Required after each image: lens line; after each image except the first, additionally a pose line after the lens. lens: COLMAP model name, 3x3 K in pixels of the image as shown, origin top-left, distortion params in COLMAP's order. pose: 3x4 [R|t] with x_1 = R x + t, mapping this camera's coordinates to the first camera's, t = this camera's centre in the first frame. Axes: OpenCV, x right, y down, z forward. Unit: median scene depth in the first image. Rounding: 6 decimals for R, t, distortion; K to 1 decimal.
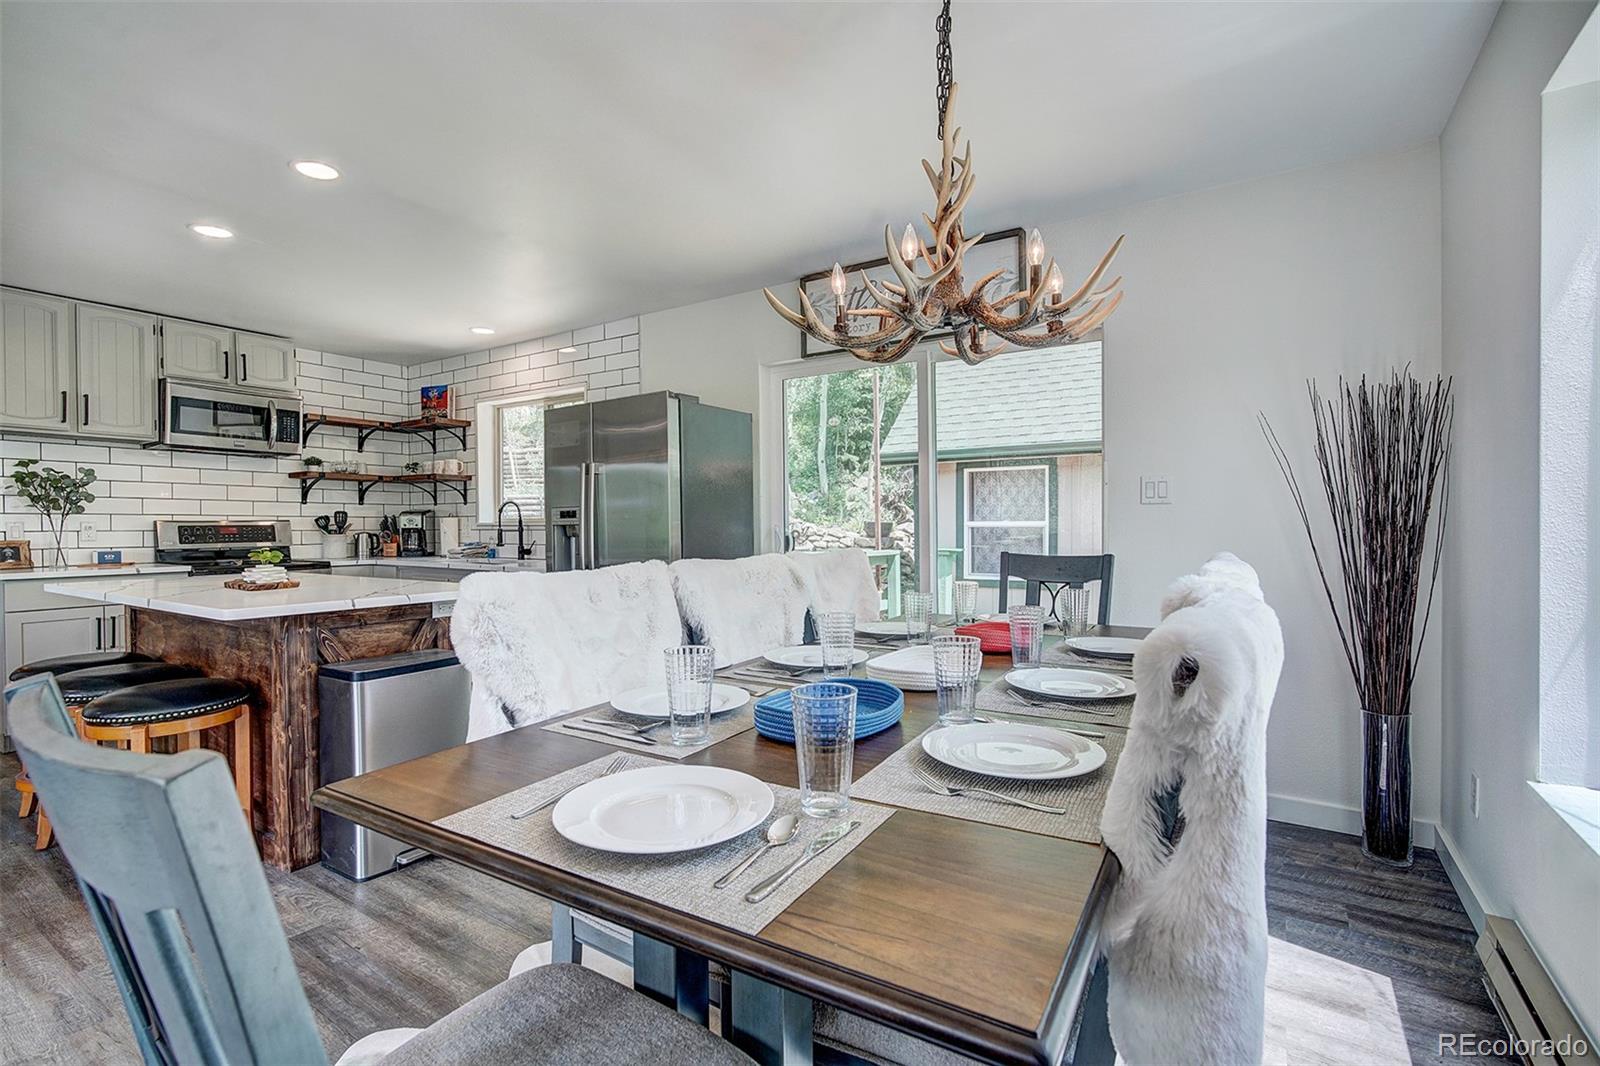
lens RADIAL K [[751.8, 0, 800.0], [0, 751.8, 533.0], [0, 0, 1]] dist [-0.003357, -0.000742]
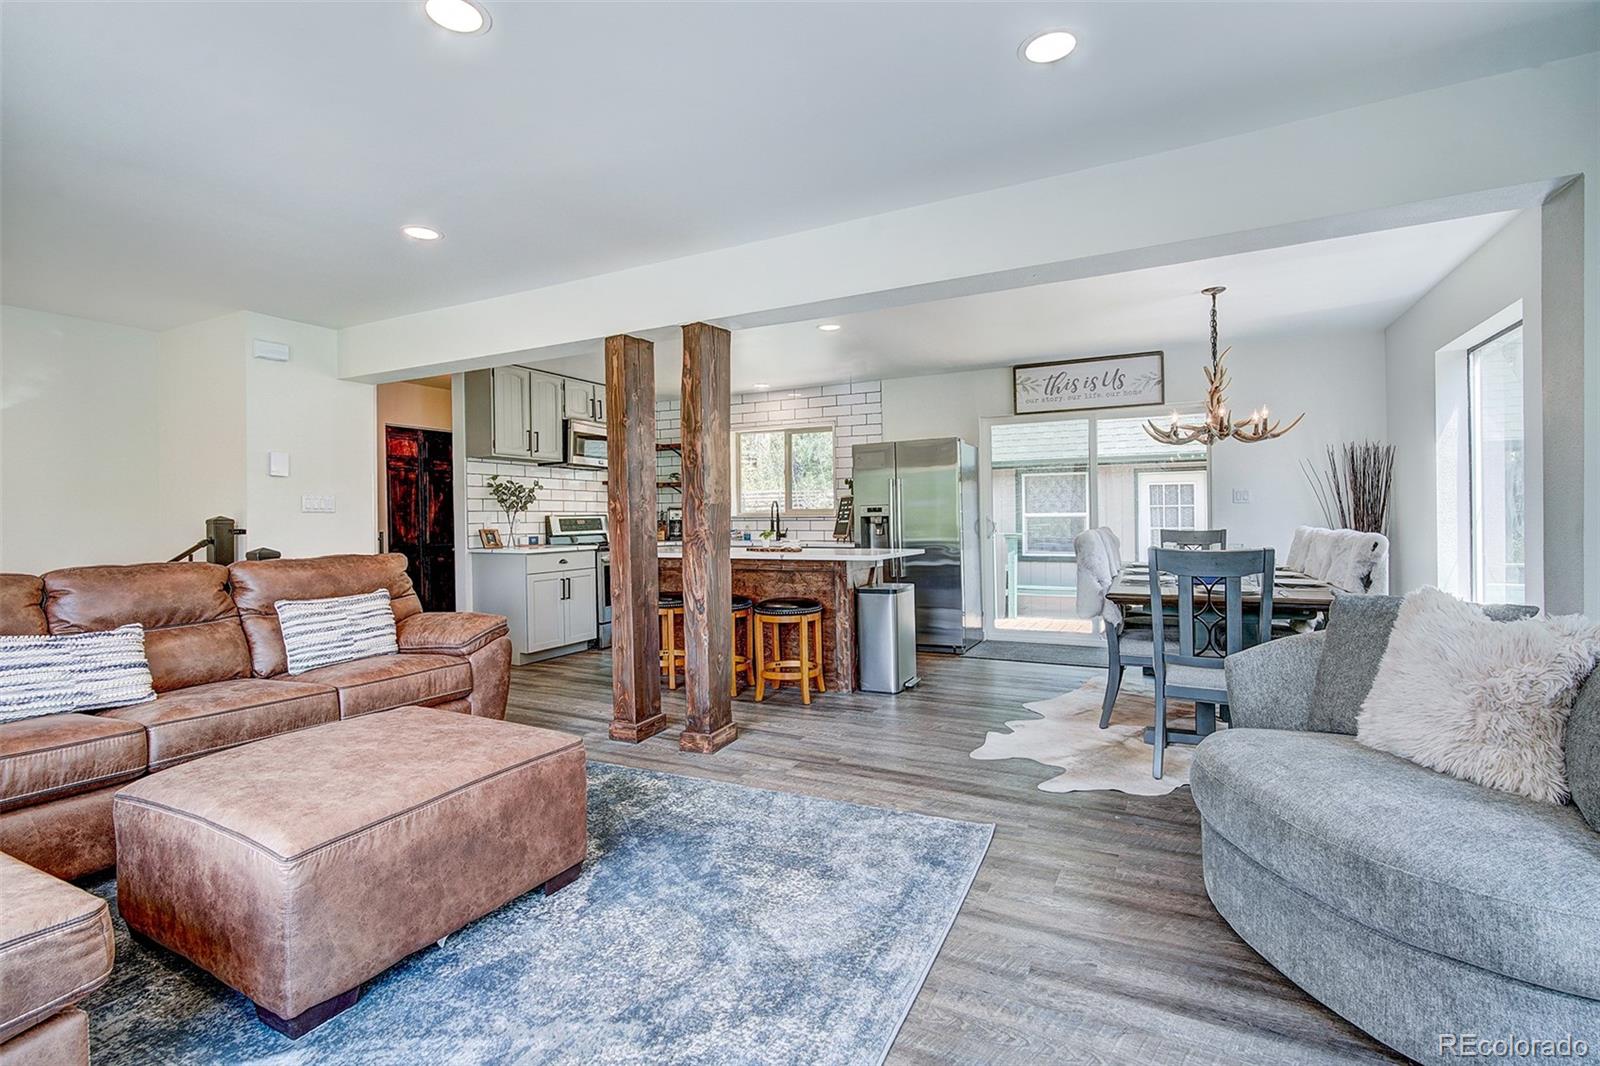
lens RADIAL K [[726.2, 0, 810.1], [0, 726.2, 518.7], [0, 0, 1]] dist [-0.000790, 0.000204]
pose [[0.995717, -0.006612, 0.092212, -0.440121], [0.007439, 0.999935, -0.008626, 0.005144], [-0.092149, 0.009275, 0.995702, -0.408486]]
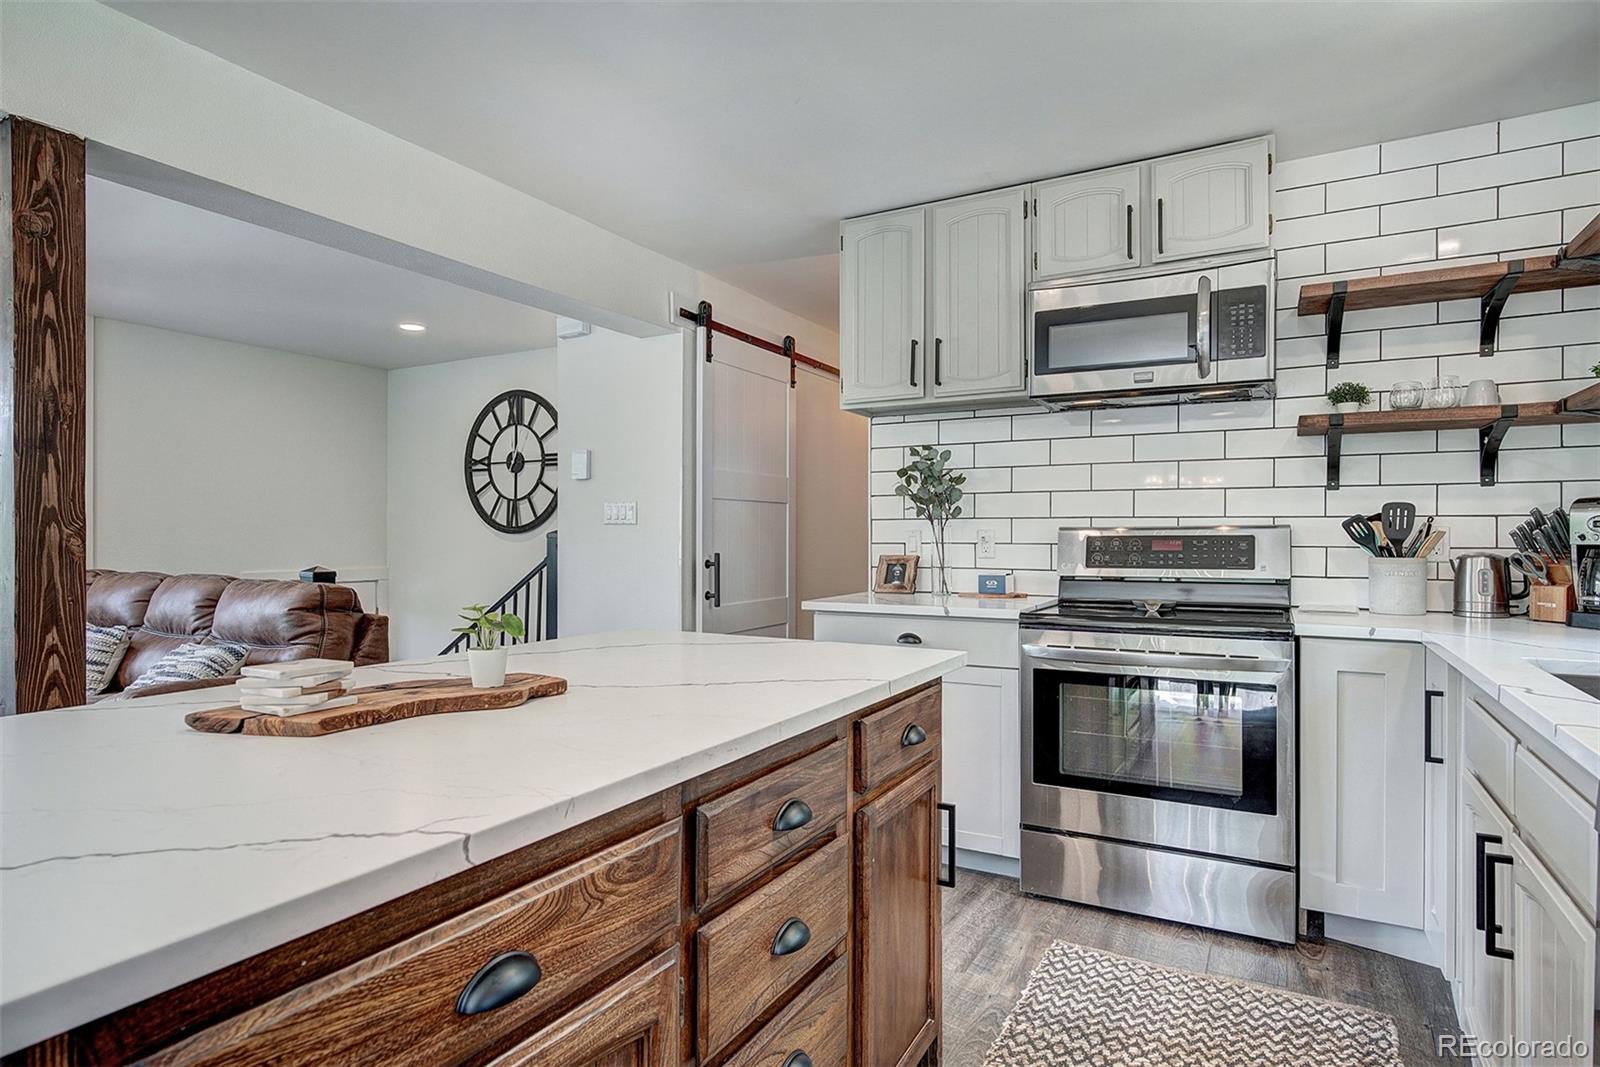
lens RADIAL K [[859.9, 0, 800.0], [0, 859.9, 533.5], [0, 0, 1]] dist [0.002581, 0.000898]
pose [[0.039439, 0.003133, -0.999217, -0.156482], [-0.008726, 0.999958, 0.002790, -0.010743], [0.999184, 0.008609, 0.039464, 0.691974]]
